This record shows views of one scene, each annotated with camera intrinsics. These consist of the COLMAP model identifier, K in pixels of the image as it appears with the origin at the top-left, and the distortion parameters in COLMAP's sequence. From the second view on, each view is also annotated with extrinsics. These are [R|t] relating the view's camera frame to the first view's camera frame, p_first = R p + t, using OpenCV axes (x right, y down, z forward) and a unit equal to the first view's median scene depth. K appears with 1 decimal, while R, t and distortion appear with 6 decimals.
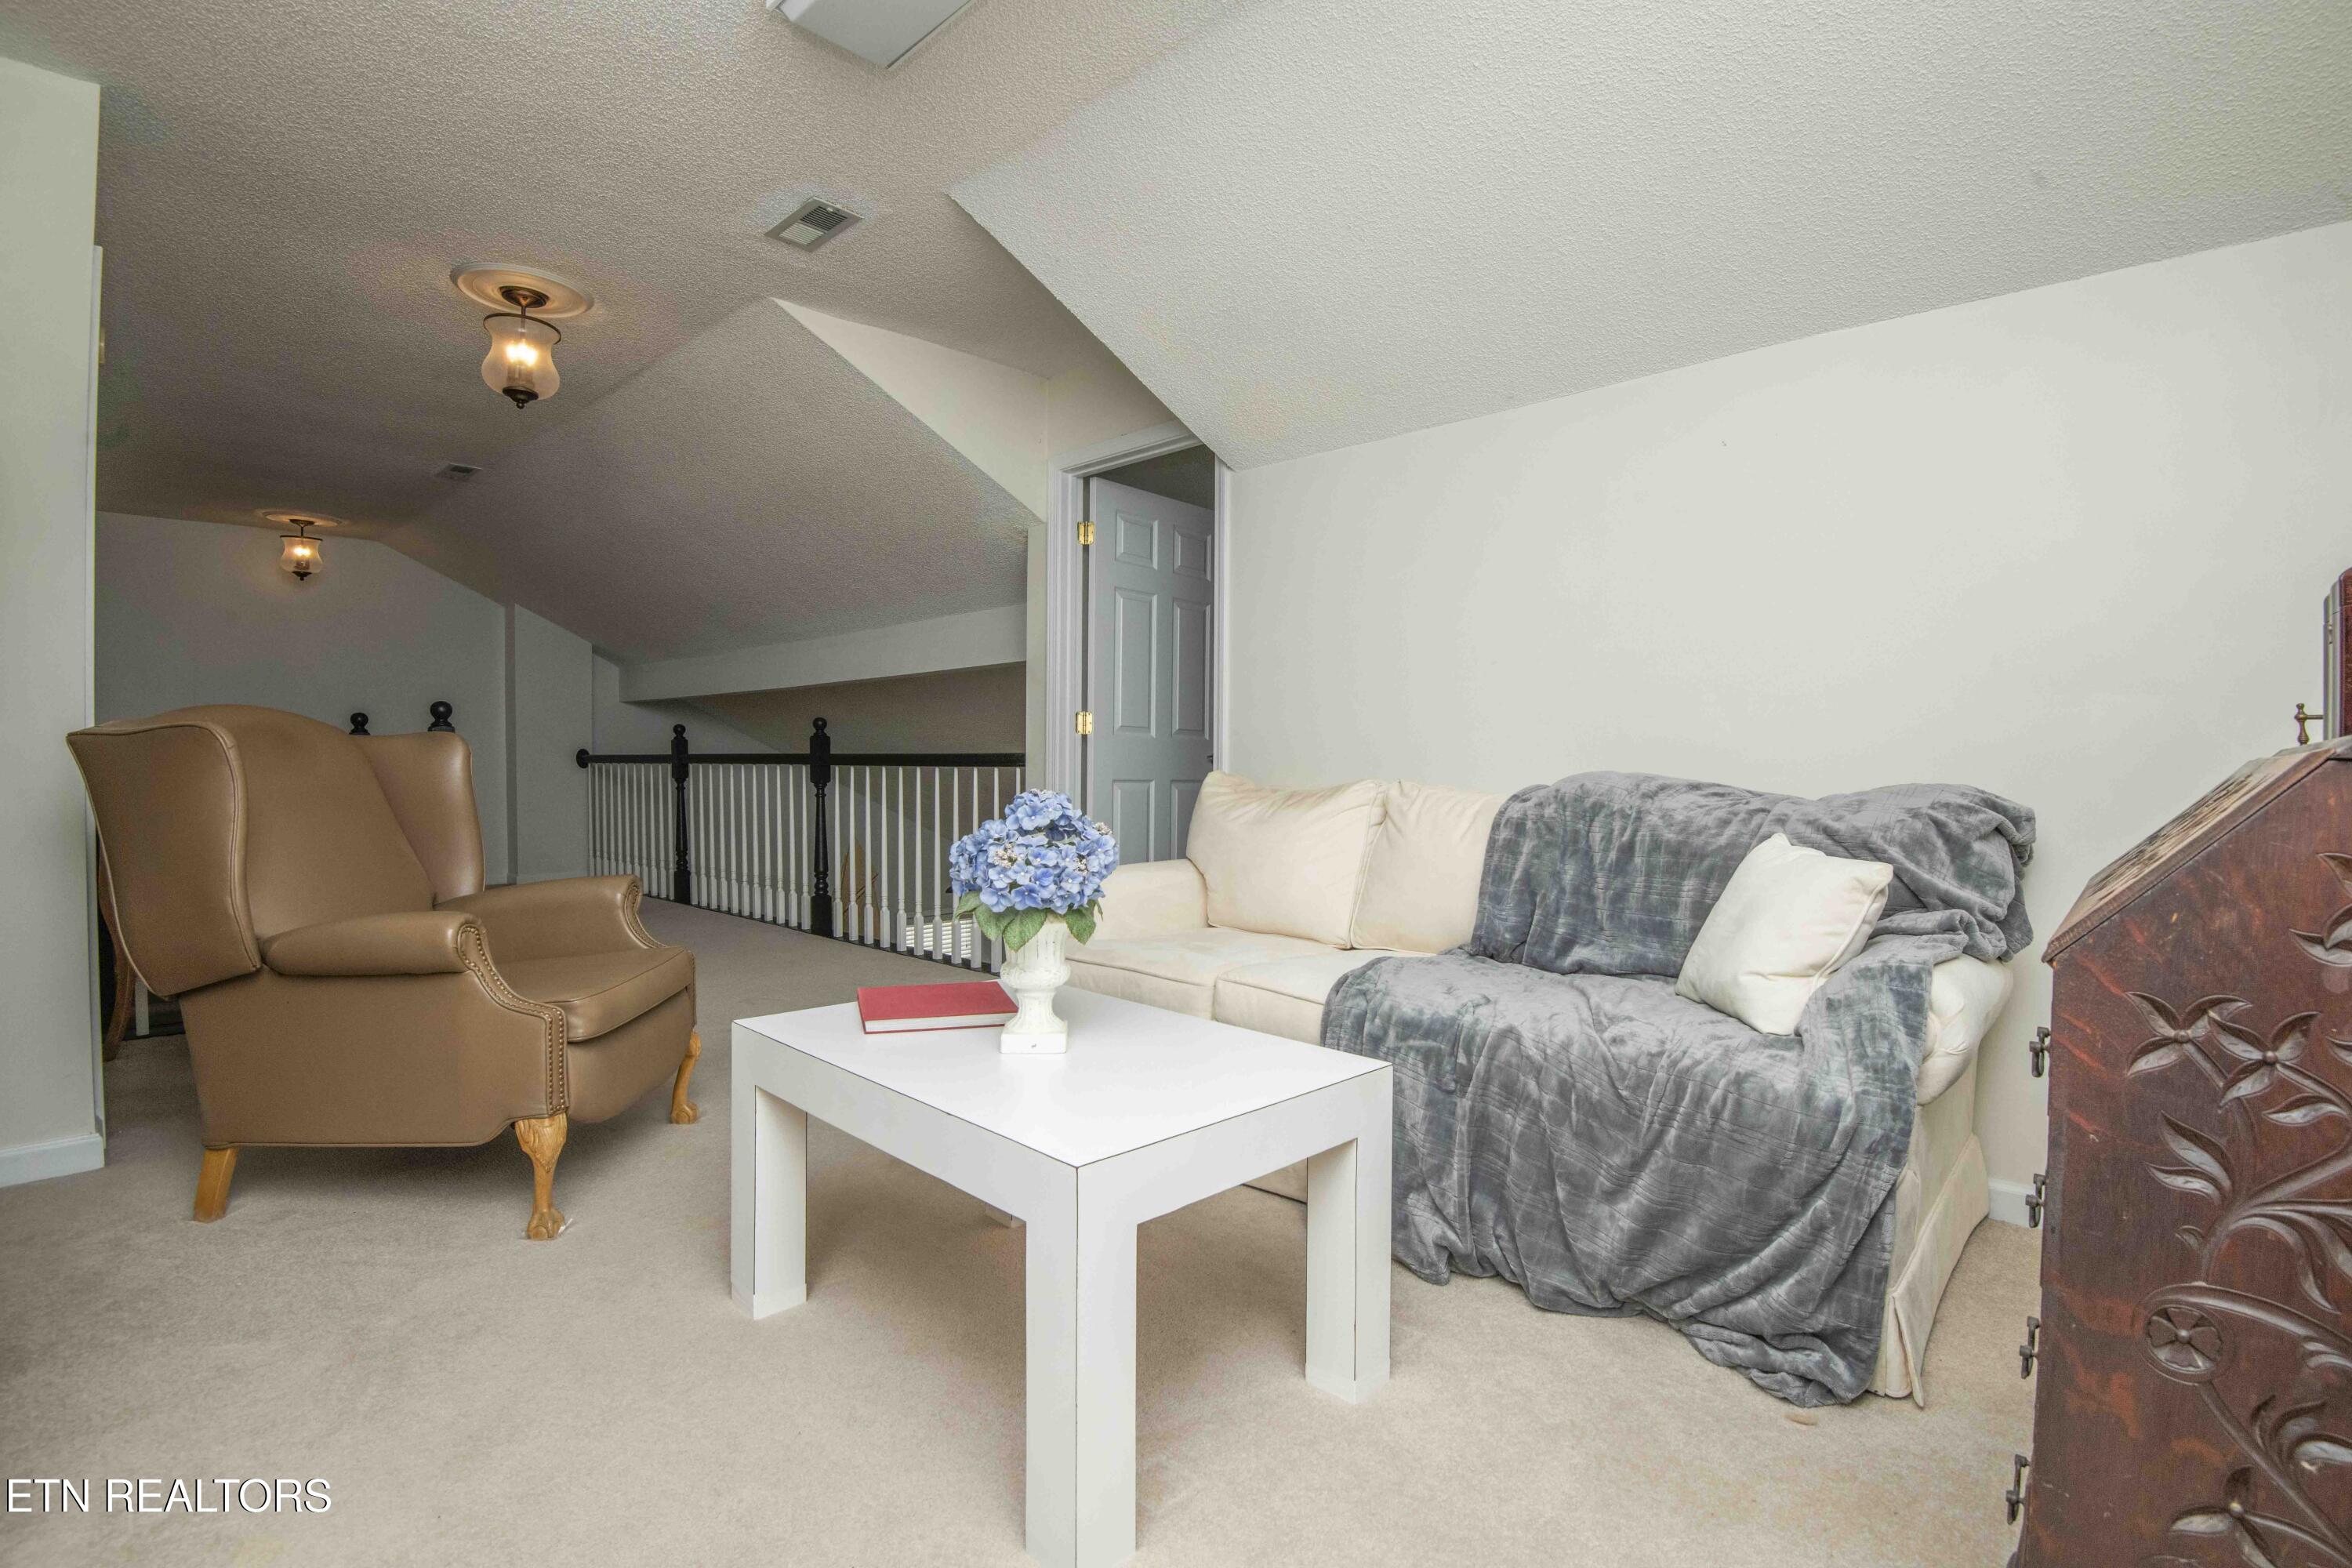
lens RADIAL K [[1088.9, 0, 1188.5], [0, 1088.9, 782.7], [0, 0, 1]] dist [-0.012476, -0.017856]
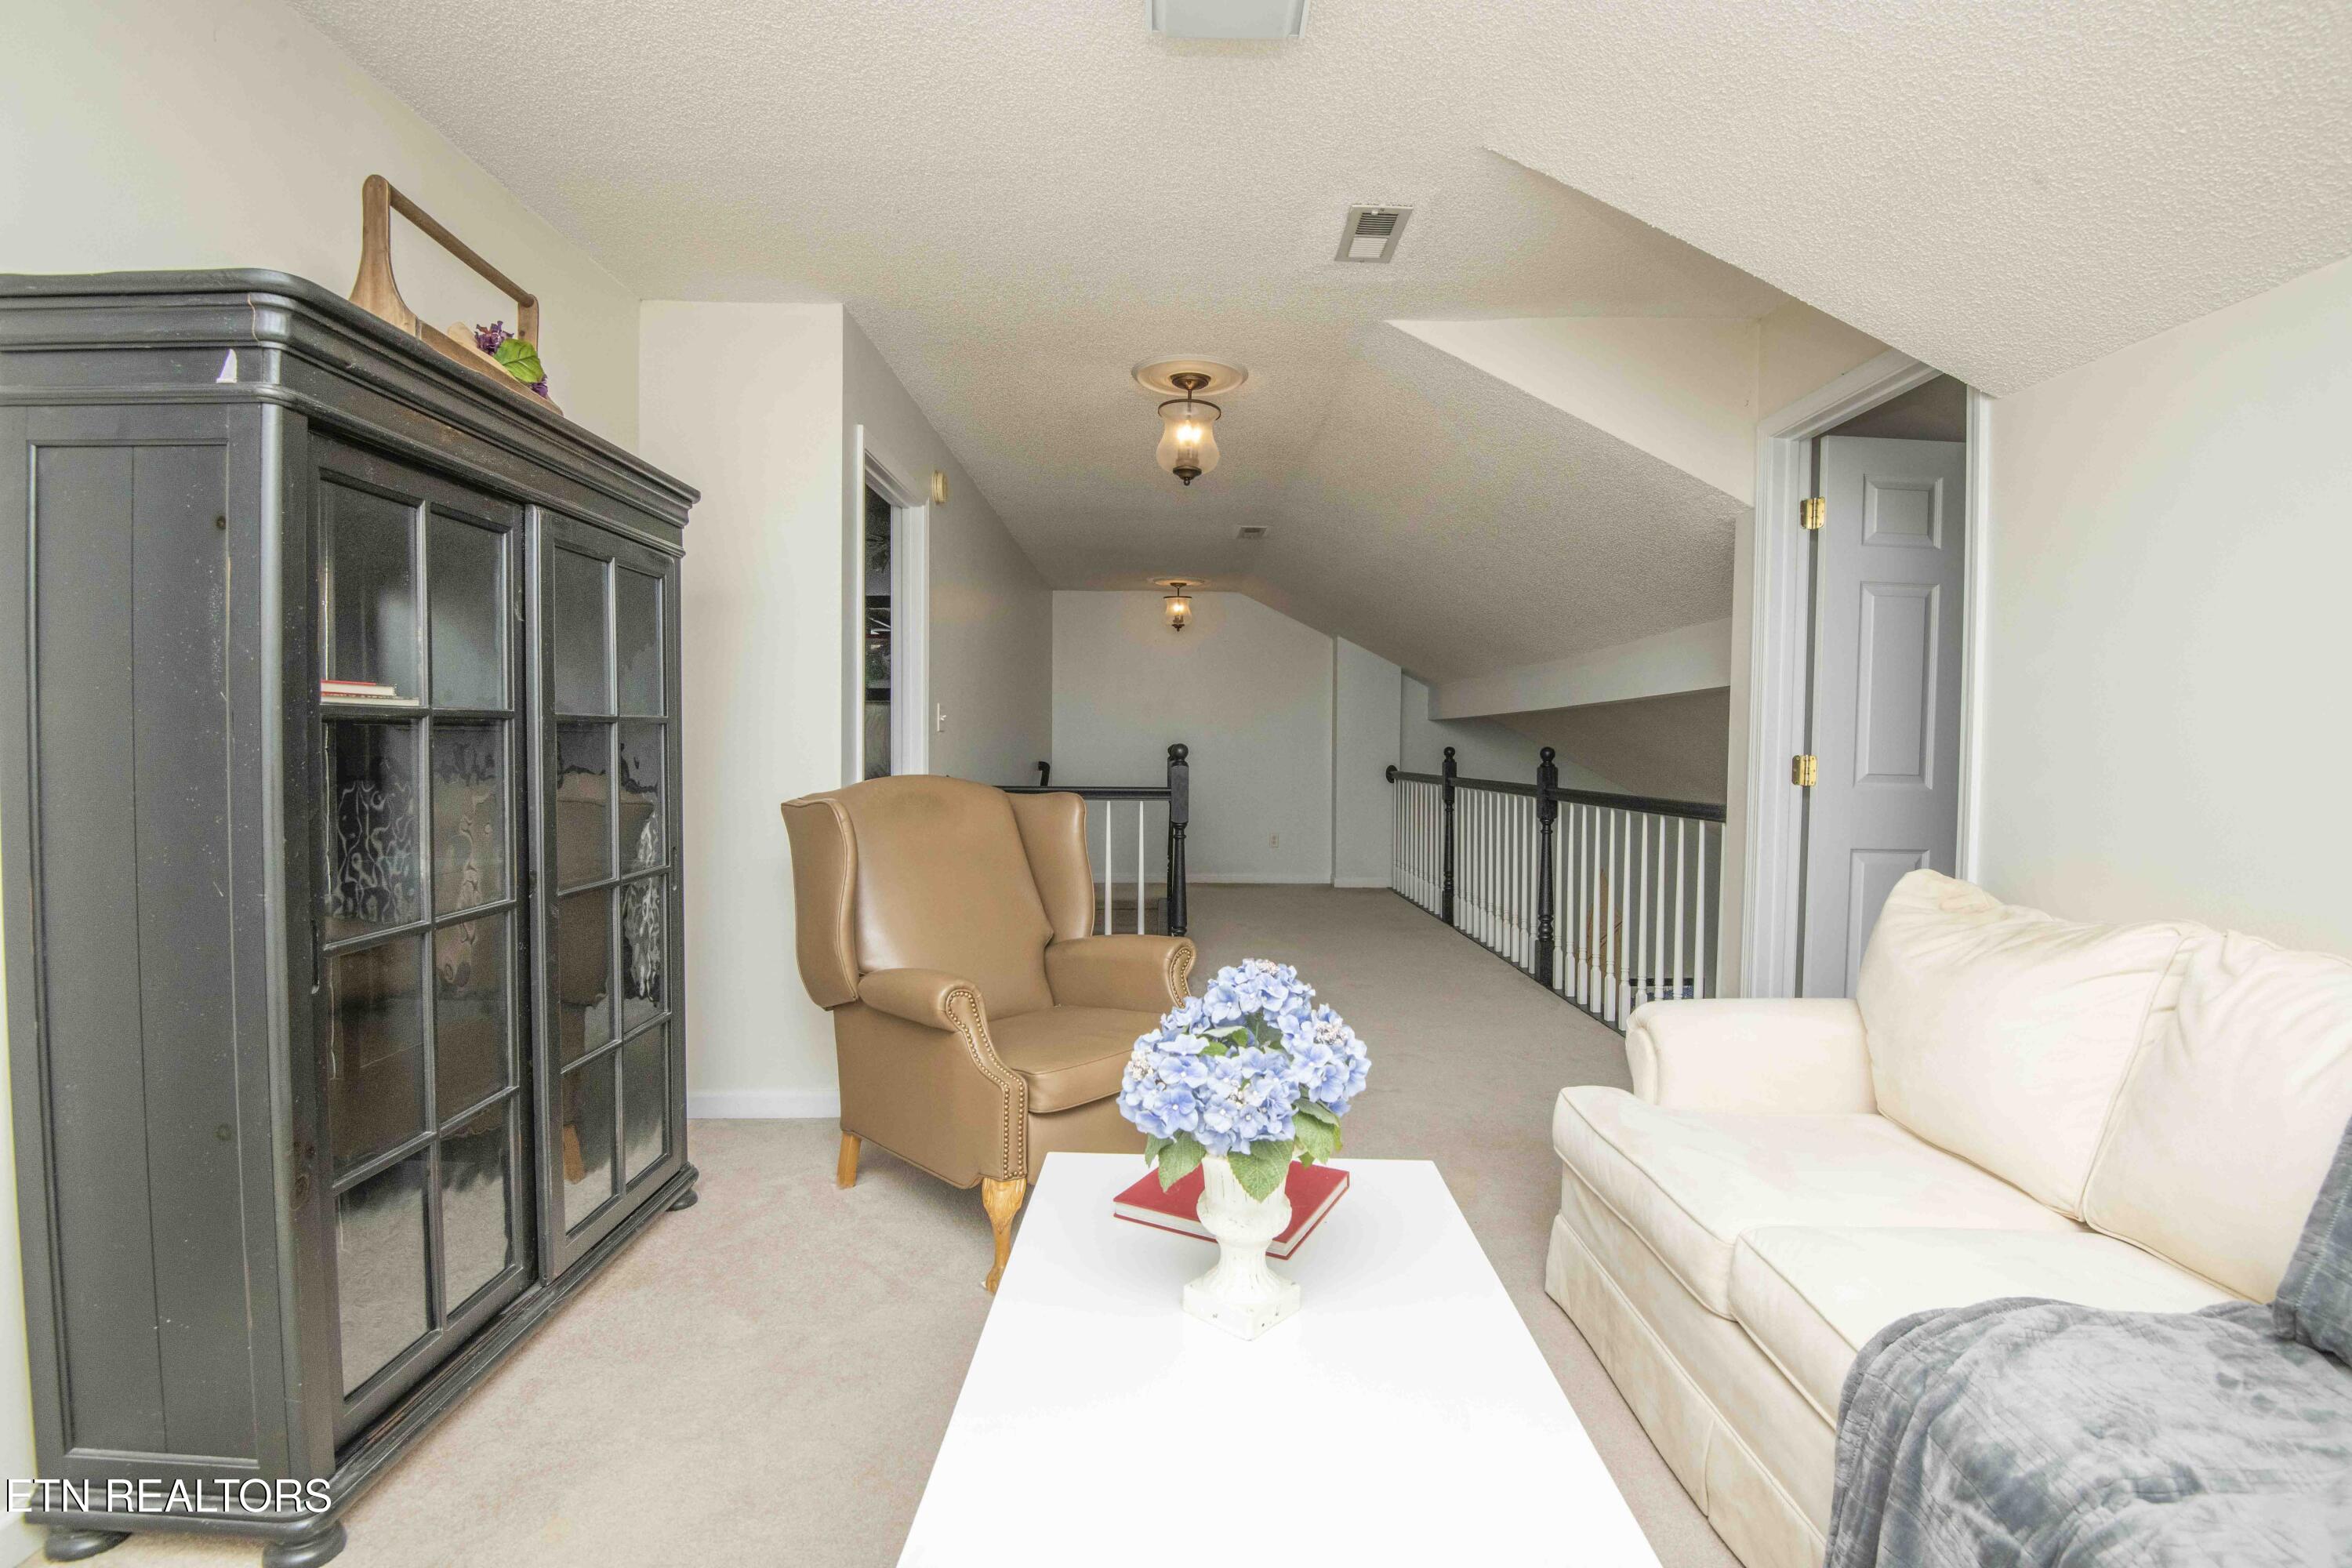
lens RADIAL K [[1088.9, 0, 1188.5], [0, 1088.9, 782.7], [0, 0, 1]] dist [-0.012476, -0.017856]
pose [[0.694865, 0.026194, -0.718663, 0.176418], [-0.020002, 0.999654, 0.017095, -0.063246], [0.718862, 0.002496, 0.695148, 0.229875]]
